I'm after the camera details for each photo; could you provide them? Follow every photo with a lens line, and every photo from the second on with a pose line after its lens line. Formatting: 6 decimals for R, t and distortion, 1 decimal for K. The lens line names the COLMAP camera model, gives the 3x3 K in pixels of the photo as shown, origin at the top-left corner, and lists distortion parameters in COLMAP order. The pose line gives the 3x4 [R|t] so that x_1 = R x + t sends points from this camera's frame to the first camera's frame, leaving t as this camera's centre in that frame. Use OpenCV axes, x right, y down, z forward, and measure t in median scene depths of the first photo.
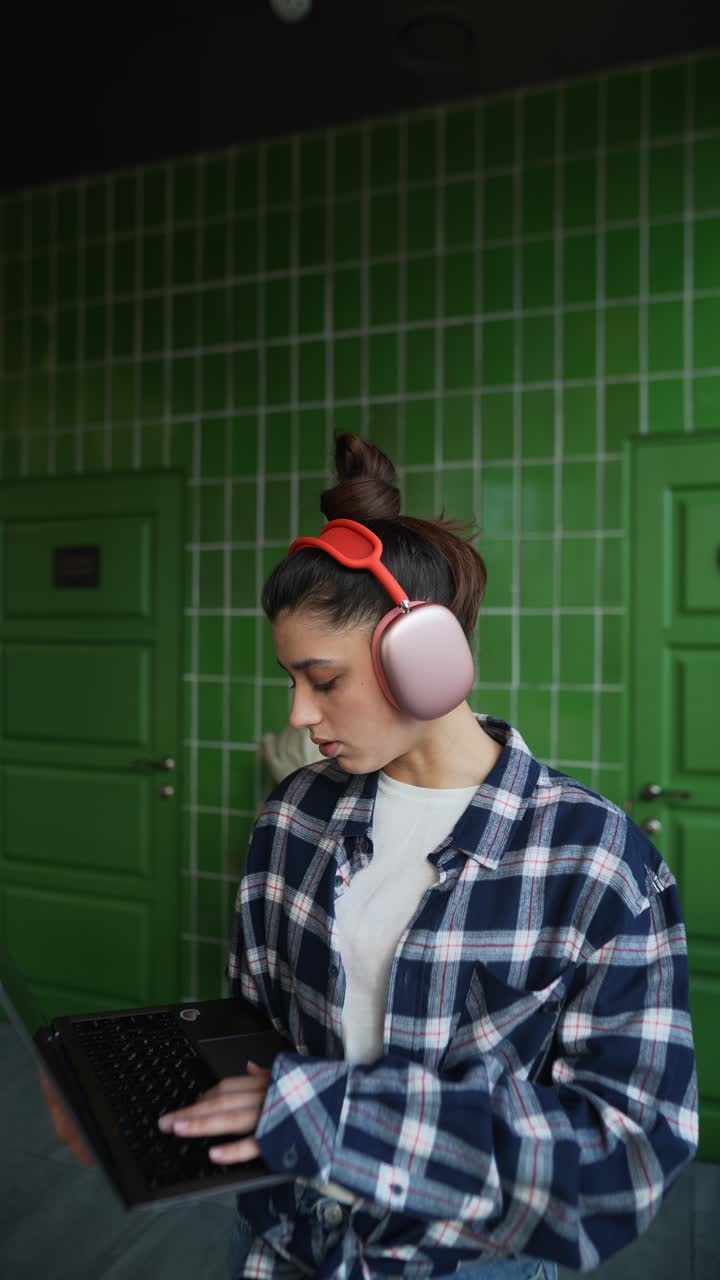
lens RADIAL K [[879.8, 0, 360.0], [0, 879.8, 640.0], [0, 0, 1]] dist [-0.080939, 0.063196]
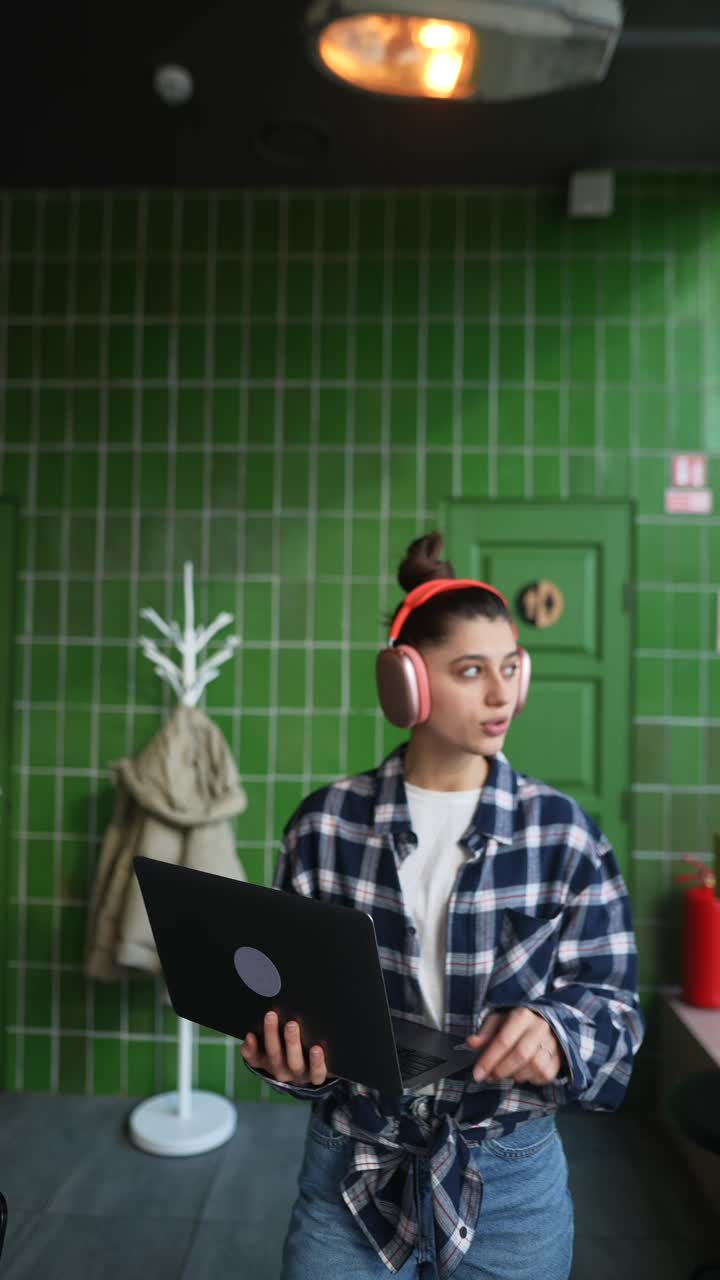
lens RADIAL K [[879.8, 0, 360.0], [0, 879.8, 640.0], [0, 0, 1]] dist [-0.080939, 0.063196]
pose [[0.949350, 0.014383, 0.313891, -0.172558], [-0.006481, 0.999636, -0.026203, -0.009961], [-0.314153, 0.022842, 0.949098, -0.090393]]
